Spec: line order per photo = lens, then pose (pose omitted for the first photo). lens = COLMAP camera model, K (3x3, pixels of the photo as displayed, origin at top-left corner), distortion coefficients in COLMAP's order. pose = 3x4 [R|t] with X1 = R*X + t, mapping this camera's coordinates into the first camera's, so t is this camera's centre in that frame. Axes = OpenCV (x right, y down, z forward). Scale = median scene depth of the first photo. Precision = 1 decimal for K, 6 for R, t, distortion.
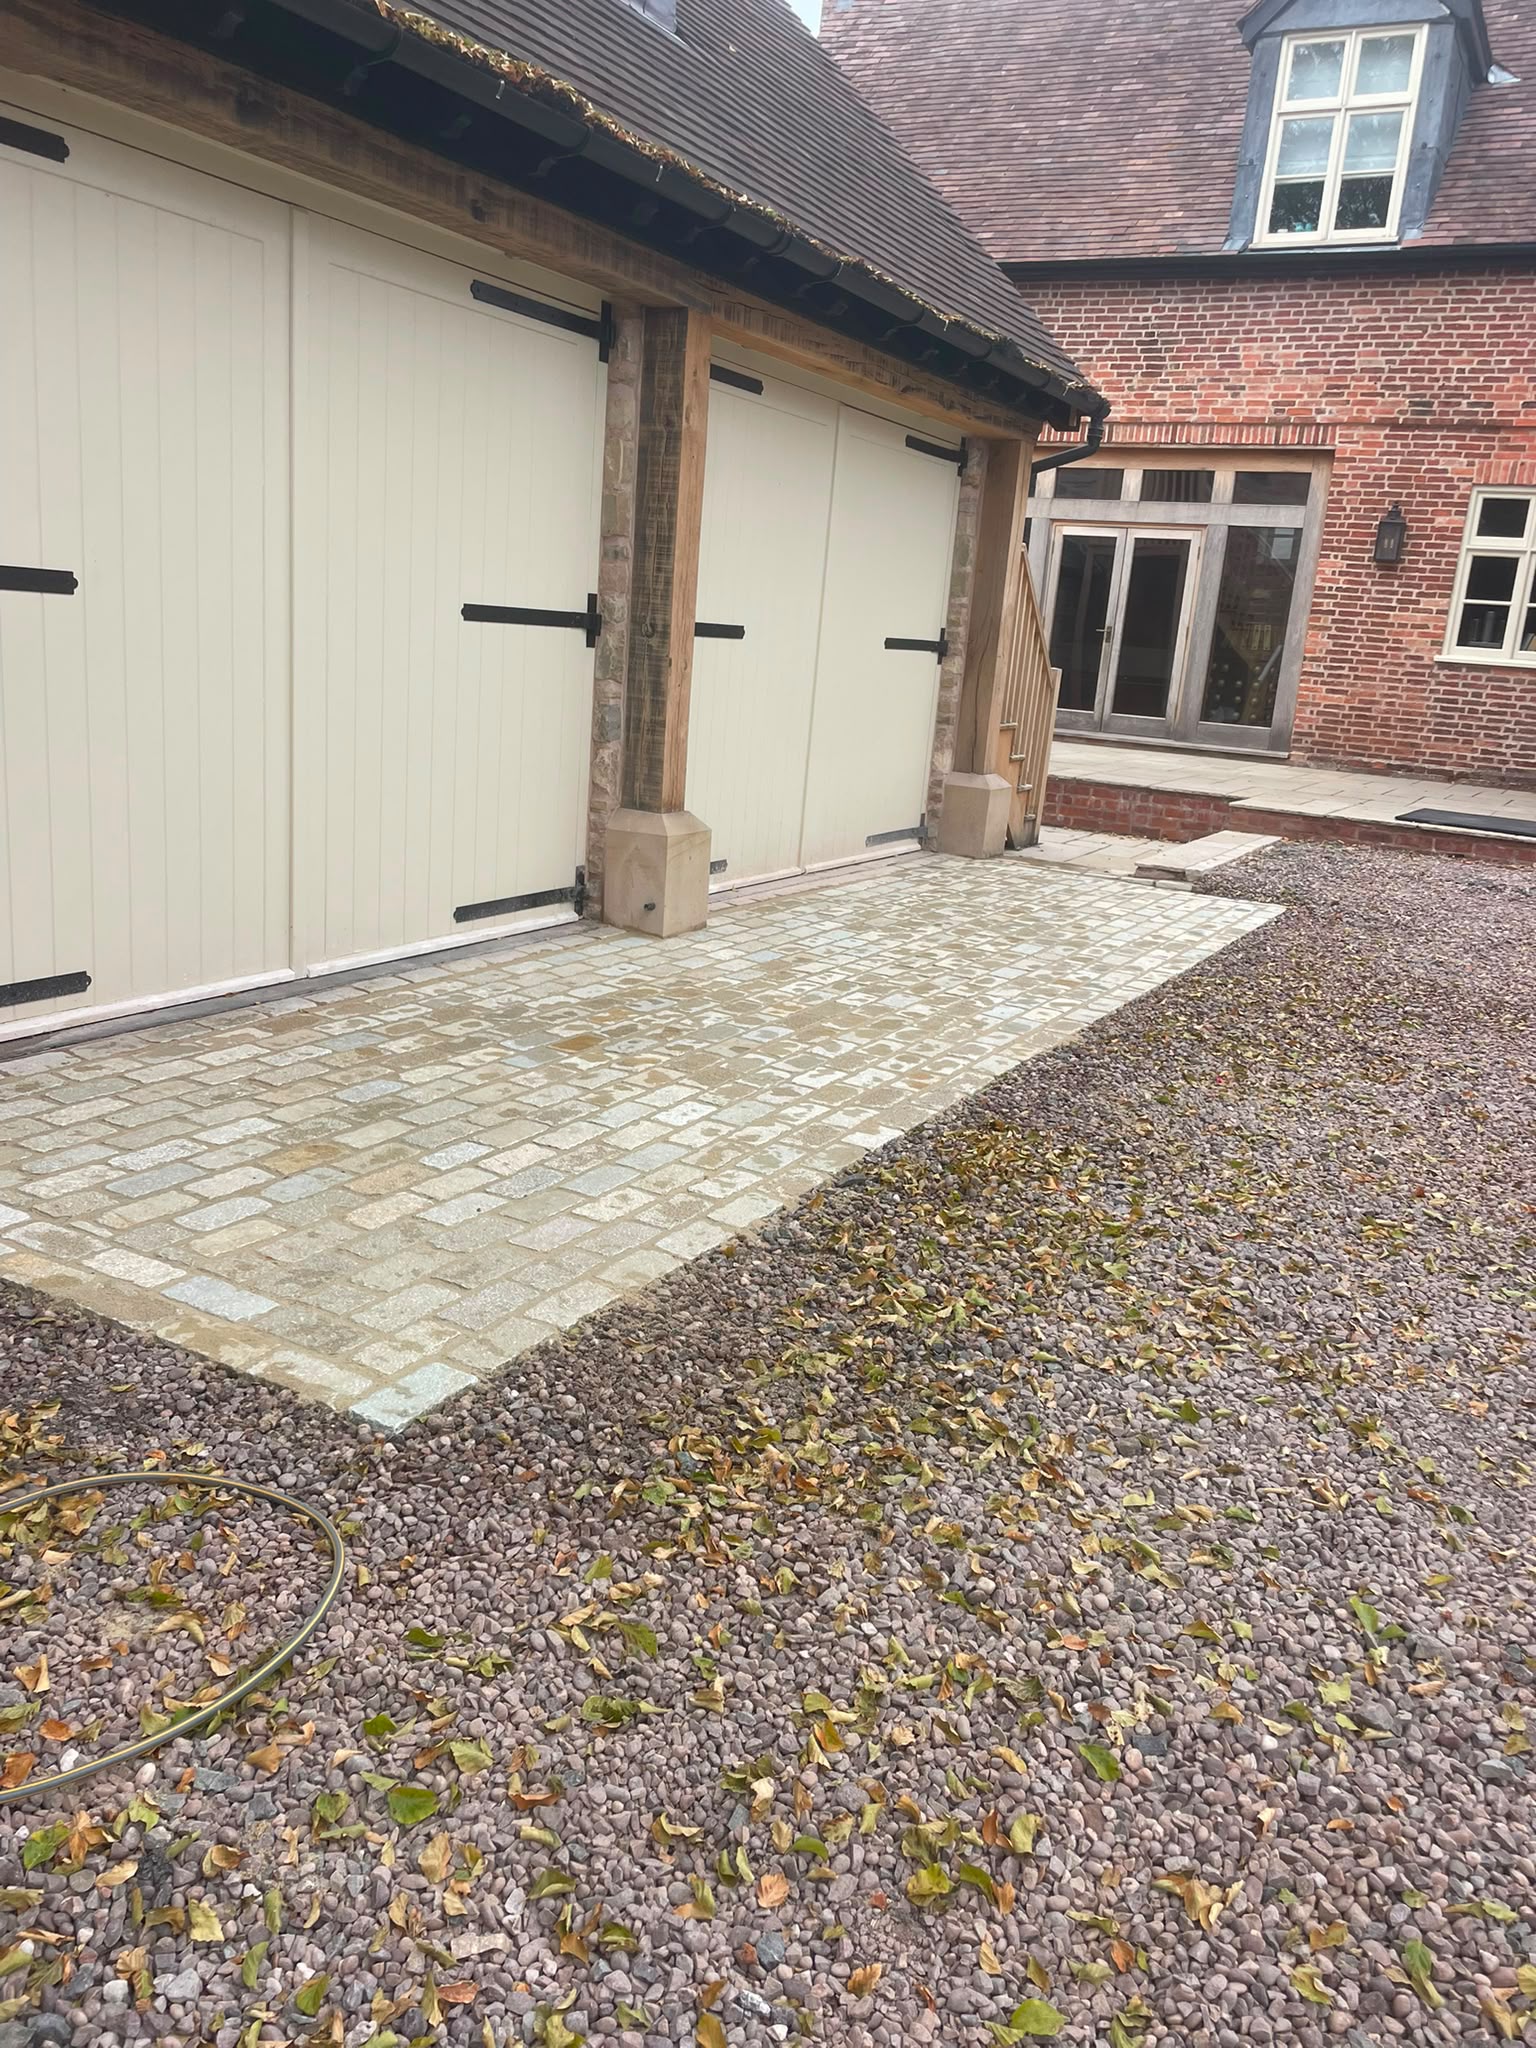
lens RADIAL K [[1511.4, 0, 798.5], [0, 1511.4, 1028.8], [0, 0, 1]] dist [0.003434, -0.048084]
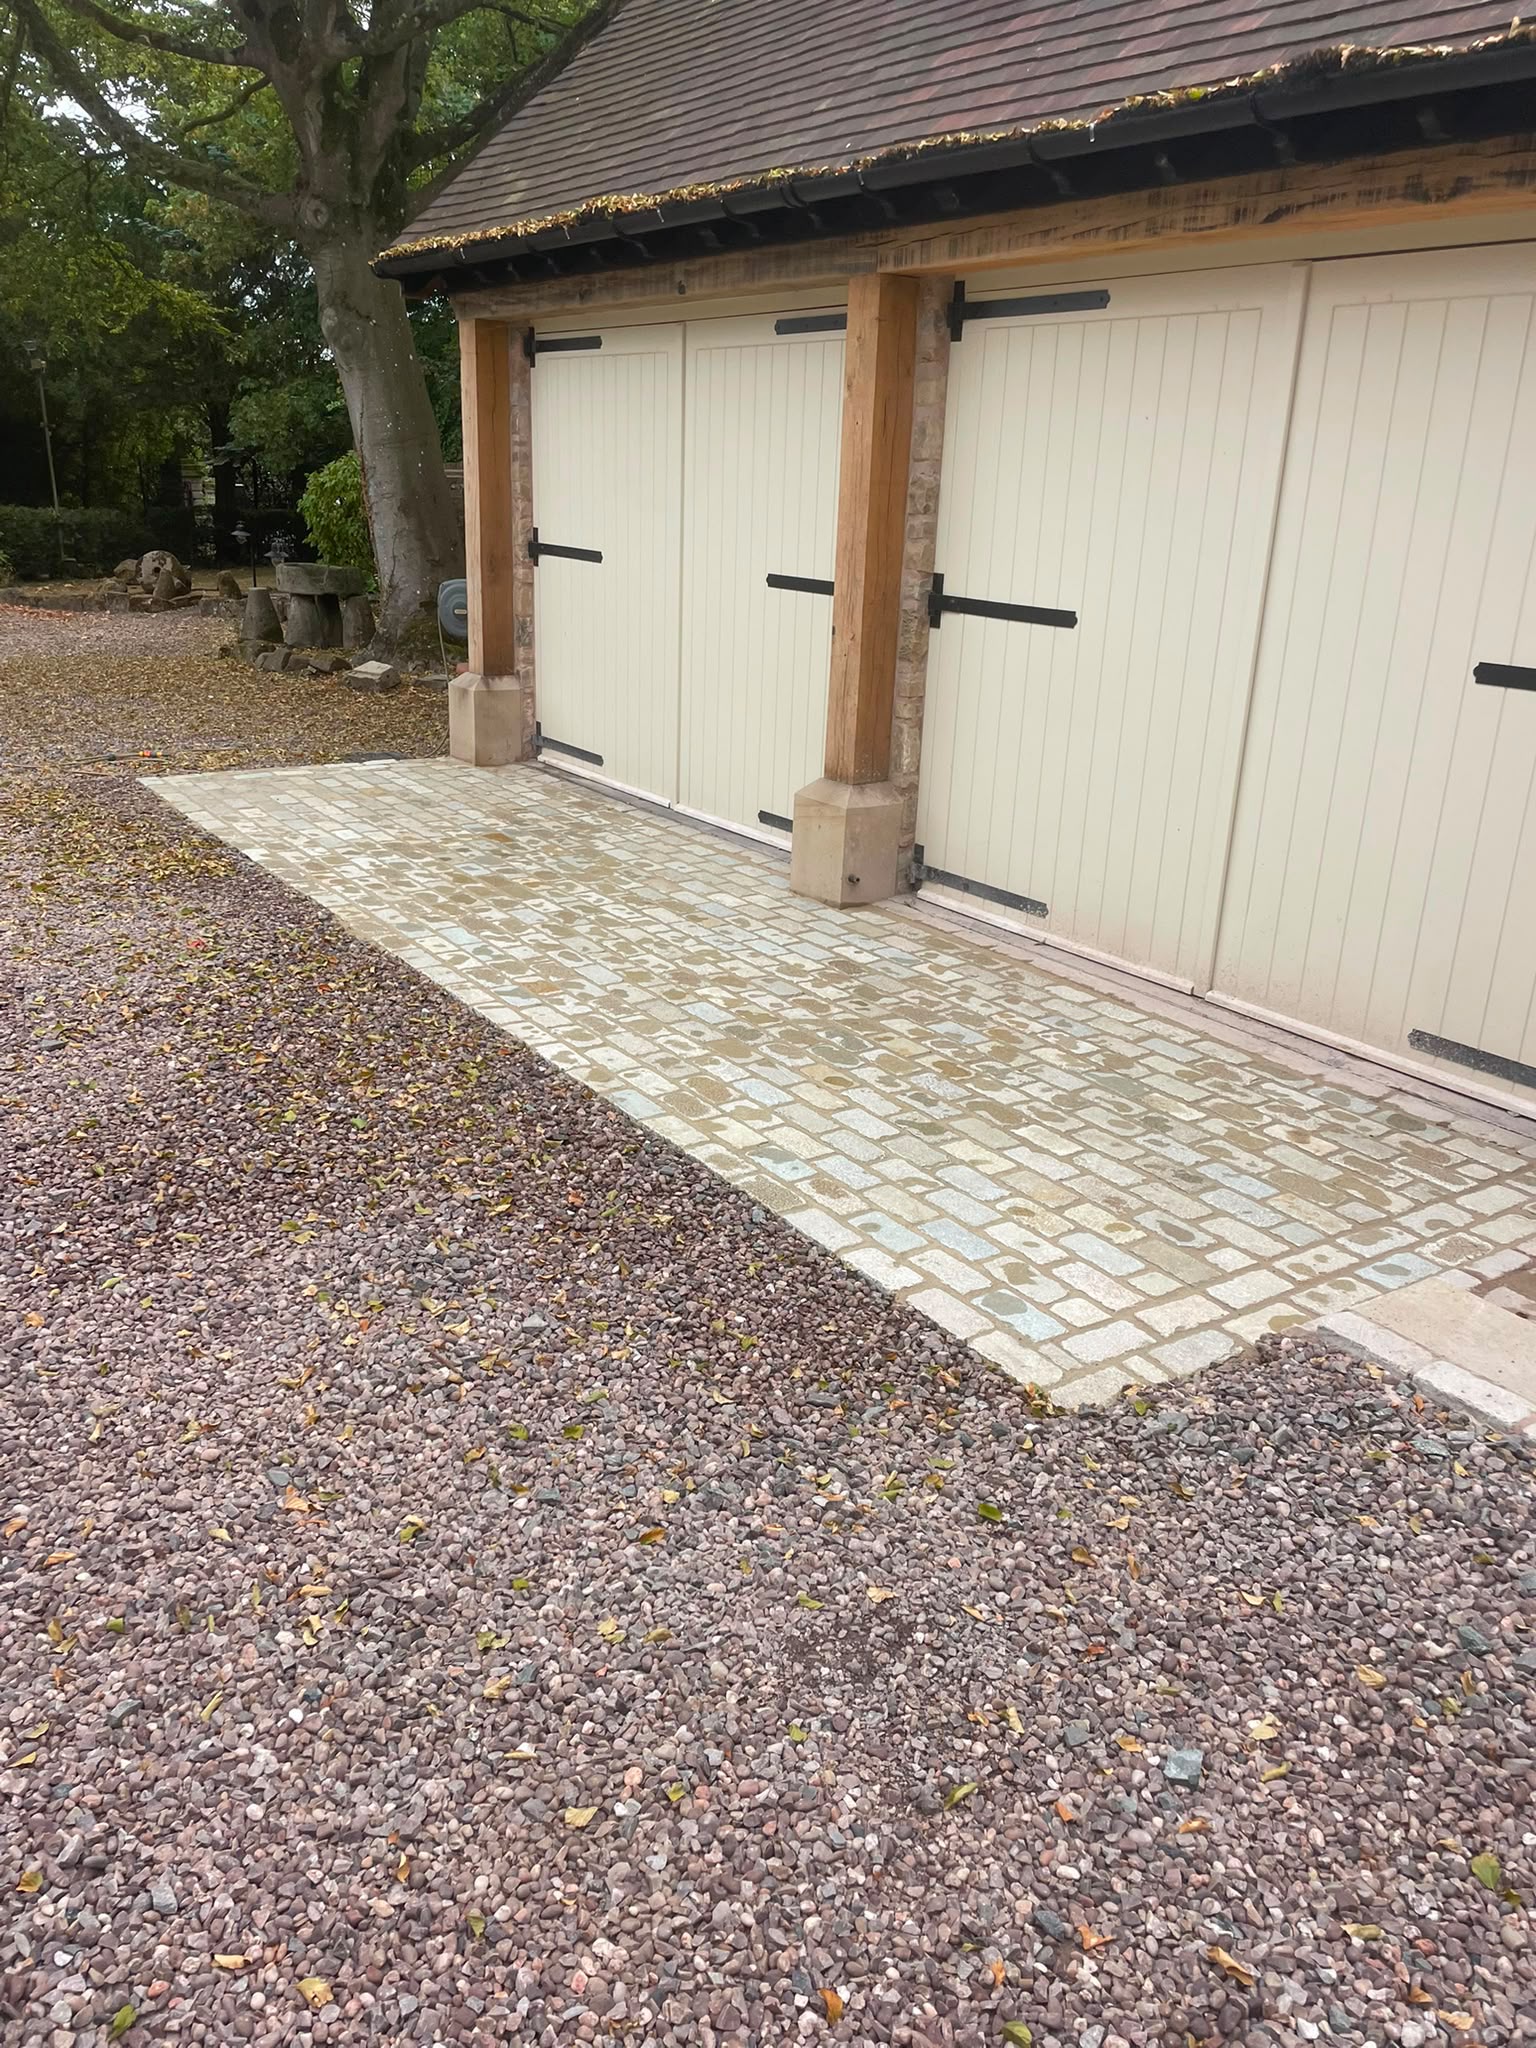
lens RADIAL K [[1511.4, 0, 798.5], [0, 1511.4, 1028.8], [0, 0, 1]] dist [0.003434, -0.048084]
pose [[-0.417498, 0.210087, -0.884058, 1.043095], [-0.311342, 0.880943, 0.356379, -0.427483], [0.853675, 0.424032, -0.302383, 1.657579]]
